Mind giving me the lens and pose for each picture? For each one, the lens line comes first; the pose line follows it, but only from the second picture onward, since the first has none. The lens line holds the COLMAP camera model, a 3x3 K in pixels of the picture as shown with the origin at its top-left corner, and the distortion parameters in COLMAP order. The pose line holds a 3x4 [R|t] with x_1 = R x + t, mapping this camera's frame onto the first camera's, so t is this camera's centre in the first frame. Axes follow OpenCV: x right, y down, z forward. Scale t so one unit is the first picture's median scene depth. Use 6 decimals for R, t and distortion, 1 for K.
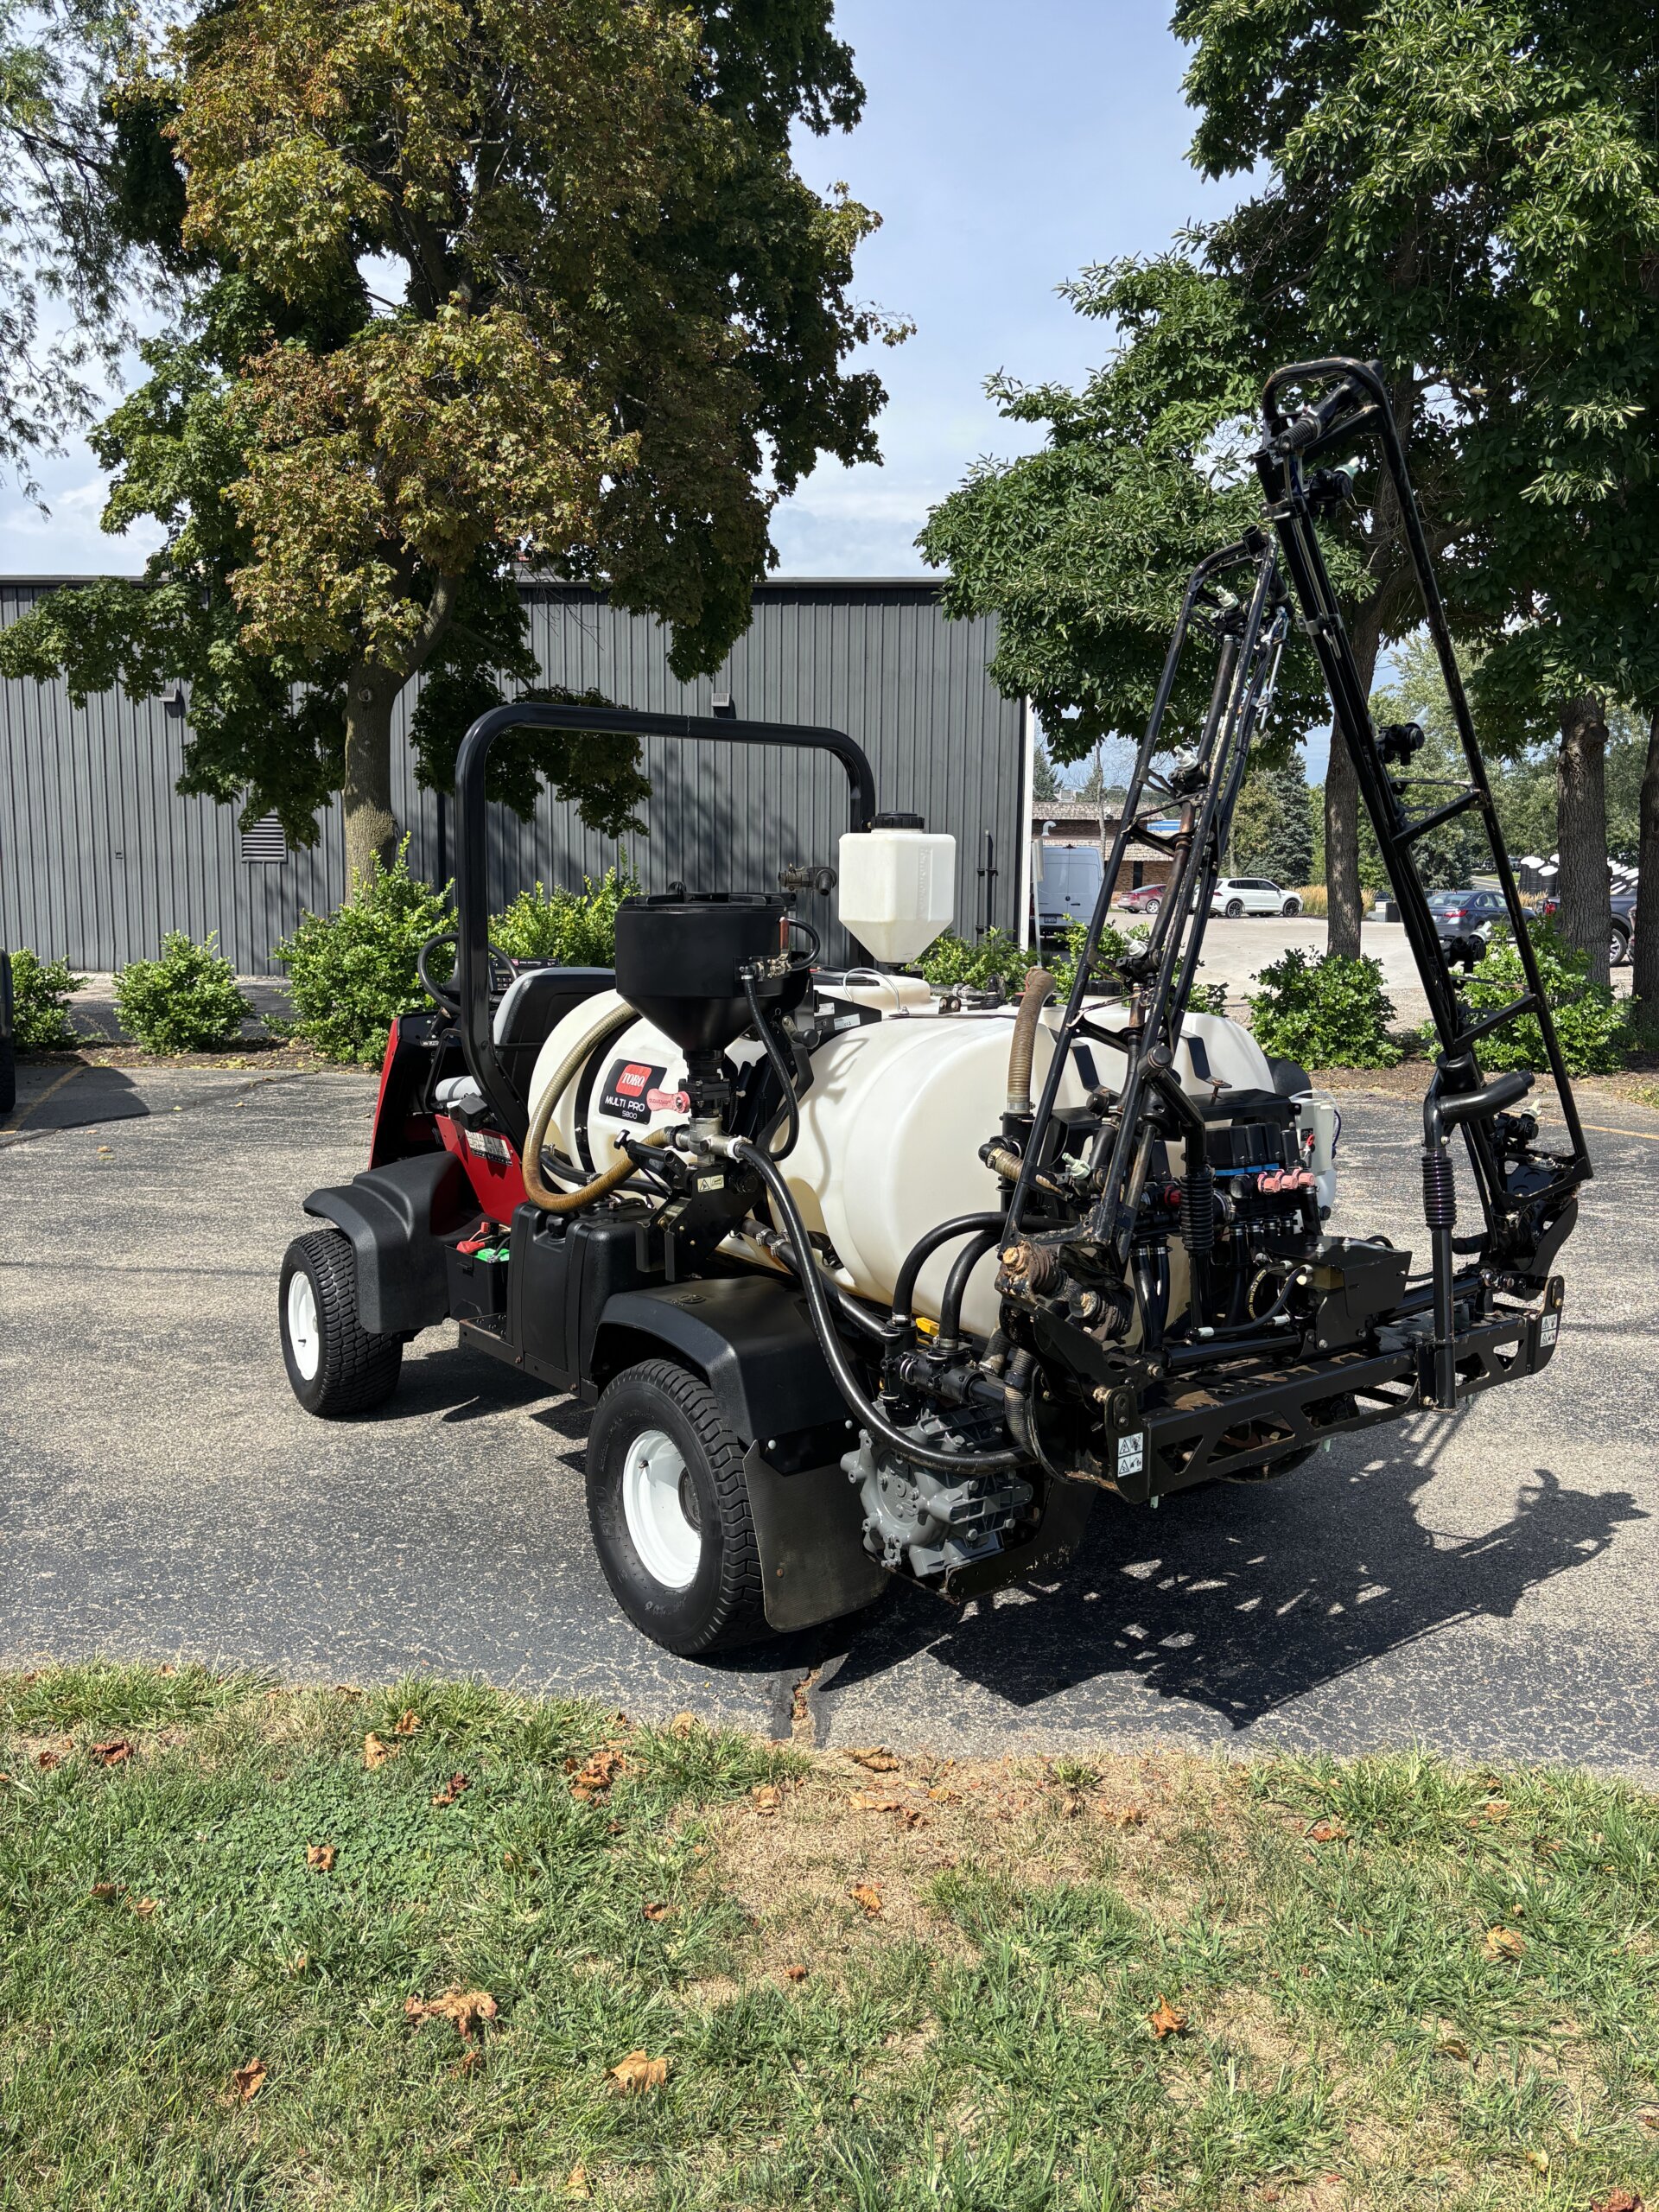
lens RADIAL K [[1675.2, 0, 849.5], [0, 1675.2, 1092.0], [0, 0, 1]] dist [0.021939, -0.011199]
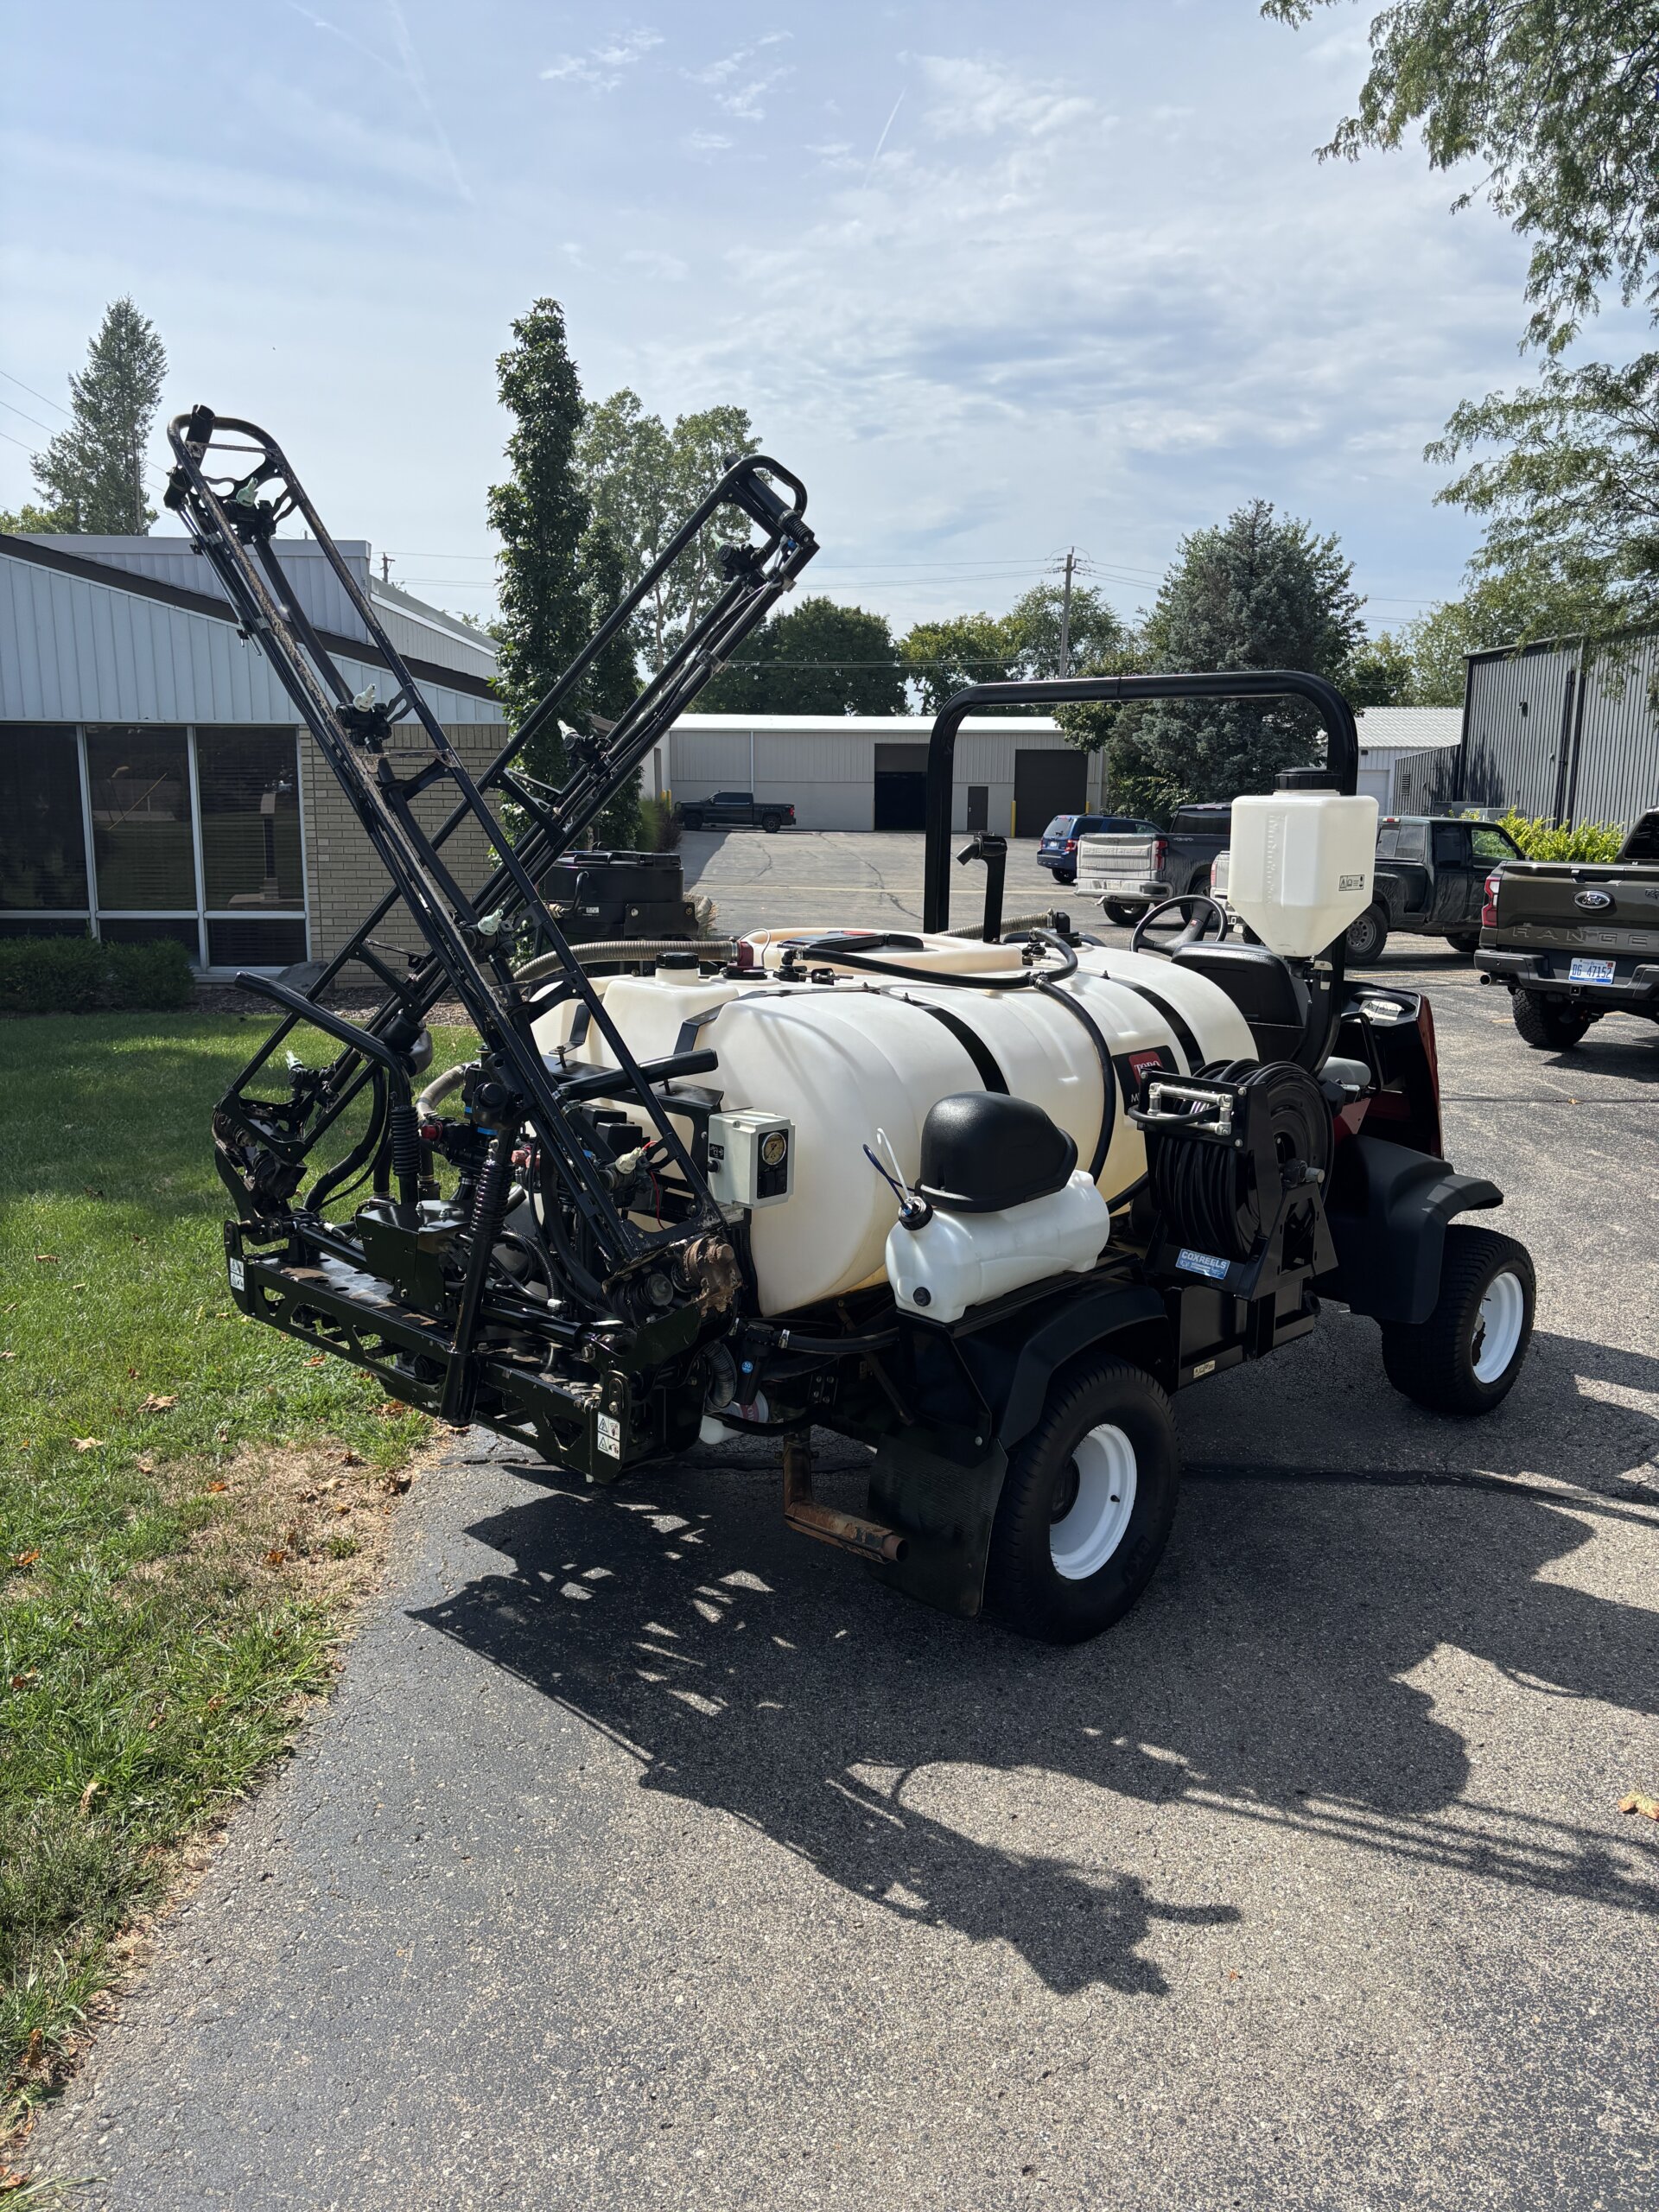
lens RADIAL K [[1675.2, 0, 839.6], [0, 1675.2, 1093.5], [0, 0, 1]] dist [0.021939, -0.011199]
pose [[0.139585, 0.173131, -0.974957, 0.885704], [-0.143736, 0.977711, 0.153041, -0.115549], [0.979723, 0.118774, 0.161359, 0.724805]]
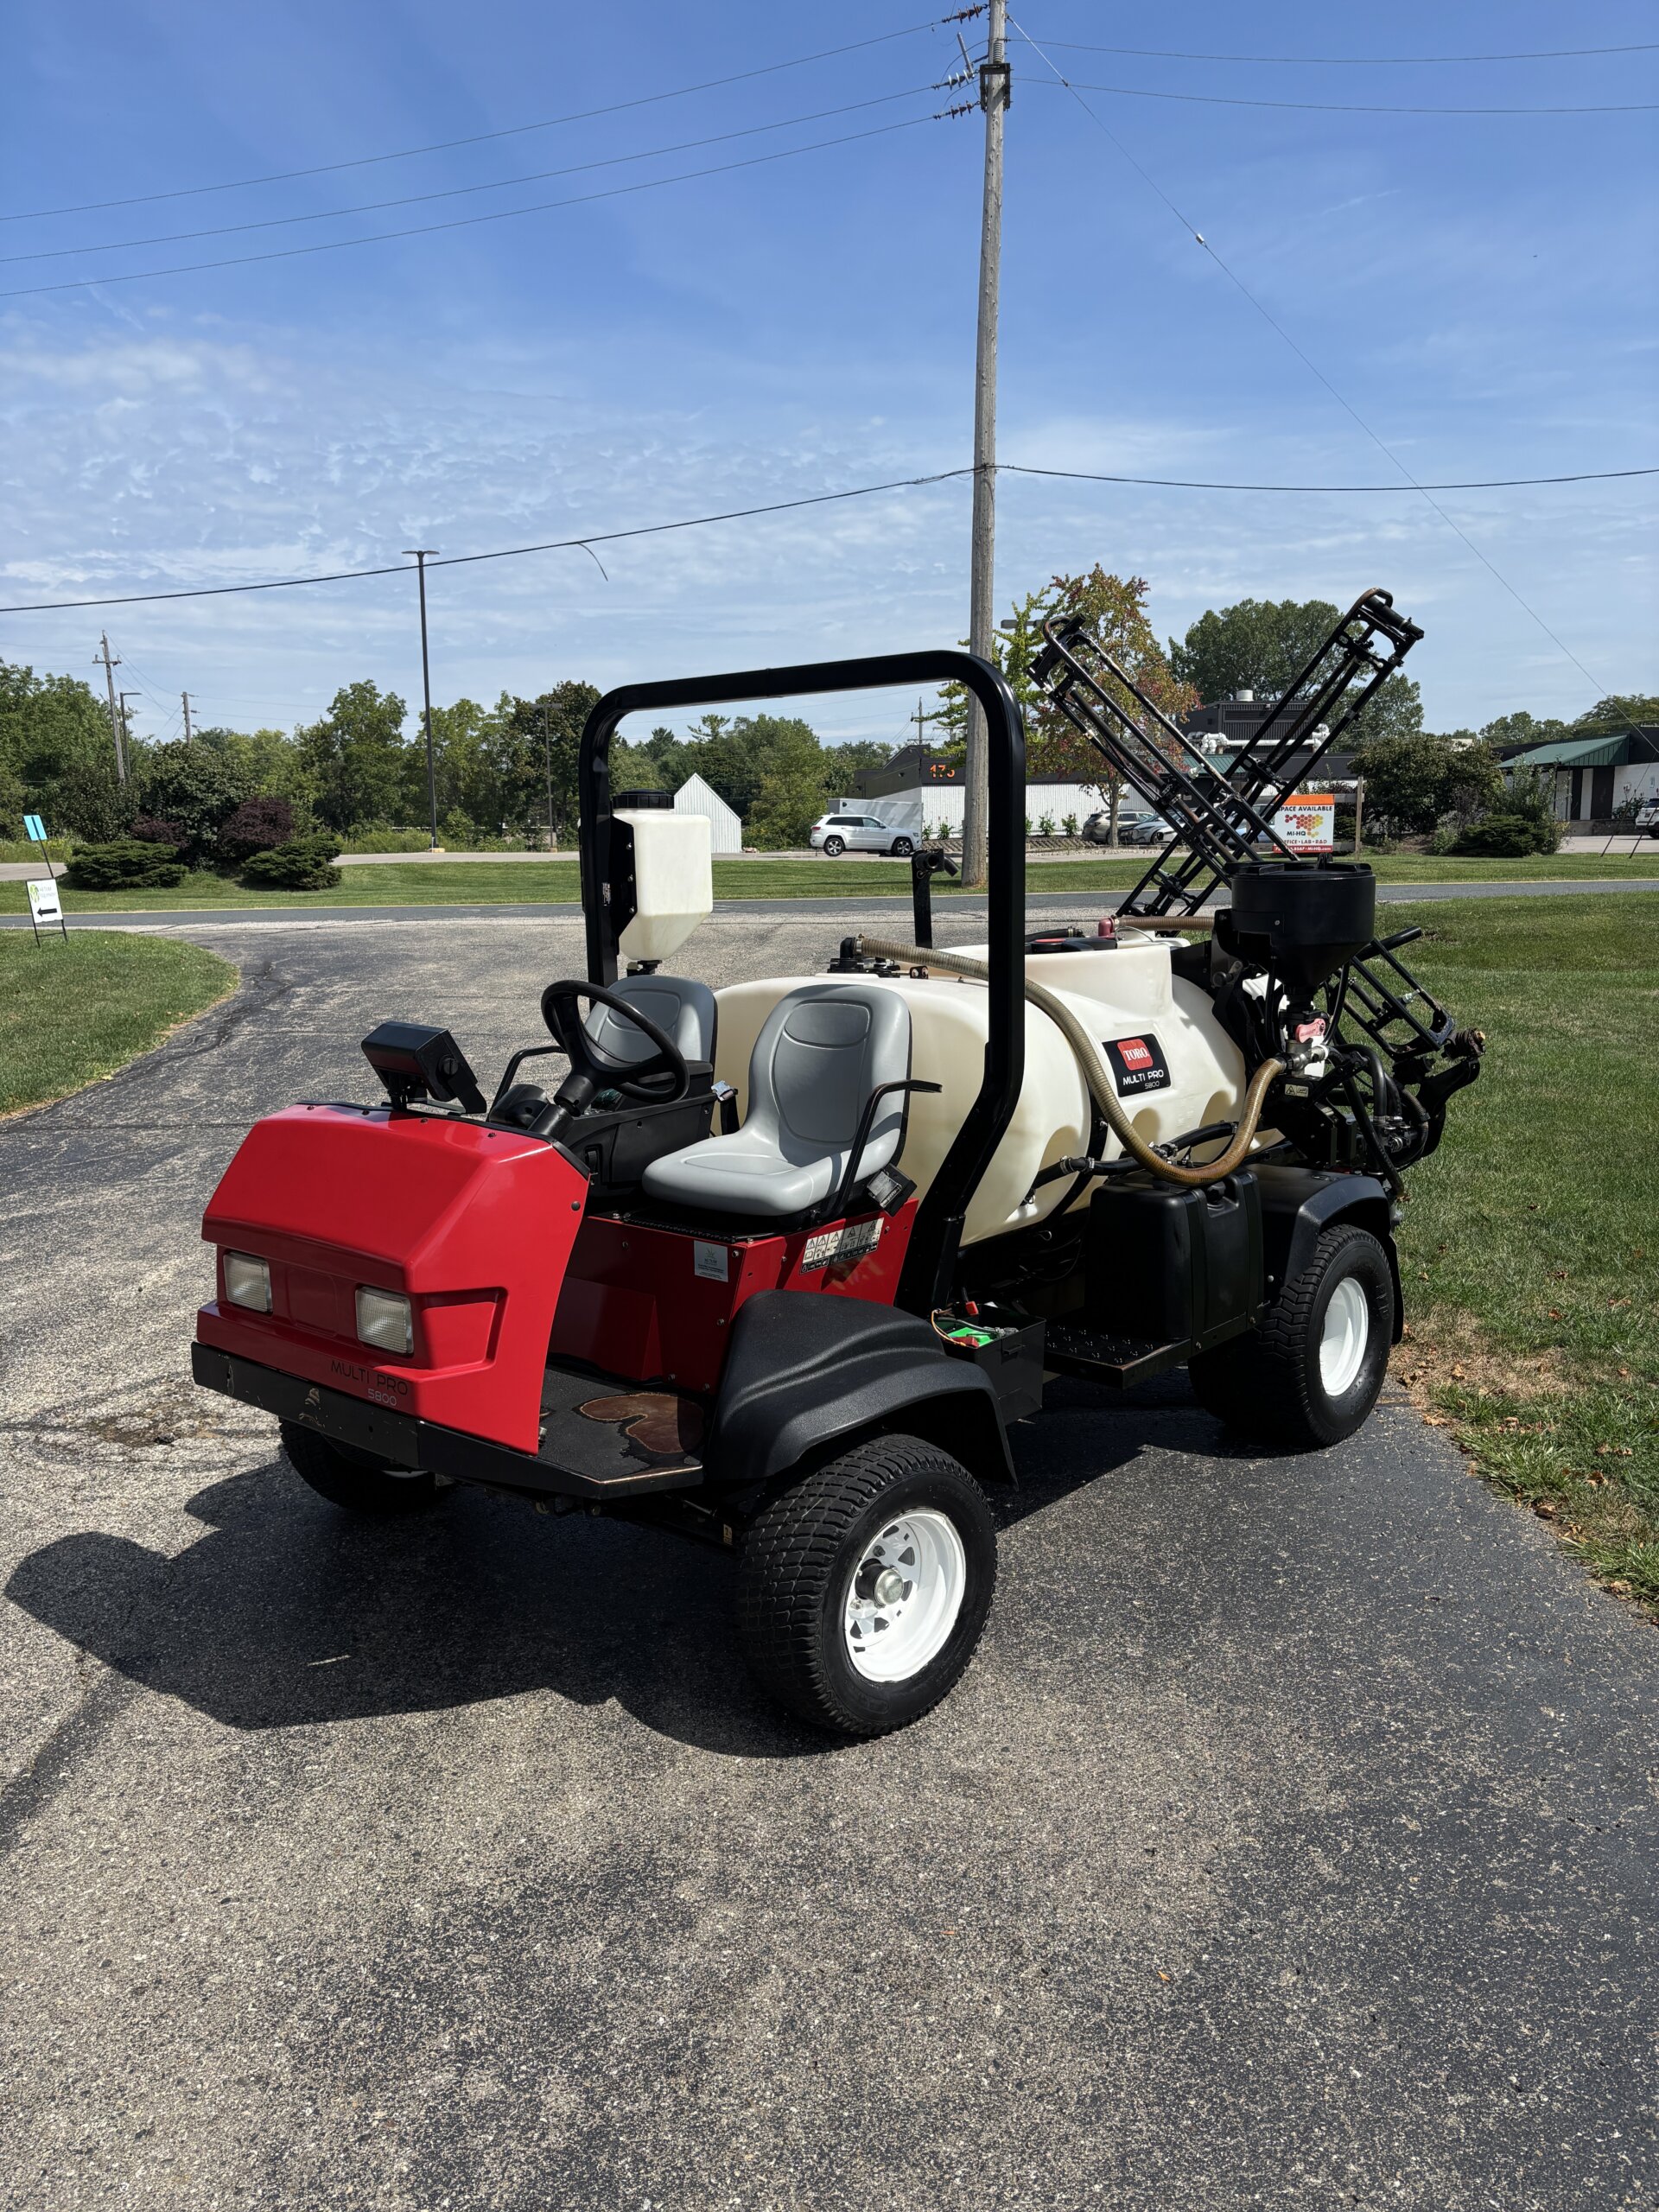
lens RADIAL K [[1675.2, 0, 826.2], [0, 1675.2, 1116.6], [0, 0, 1]] dist [0.021939, -0.011199]
pose [[-0.175372, -0.168291, 0.970012, -0.957735], [0.146635, 0.969826, 0.194770, -0.172479], [-0.973521, 0.176395, -0.145403, 1.160594]]
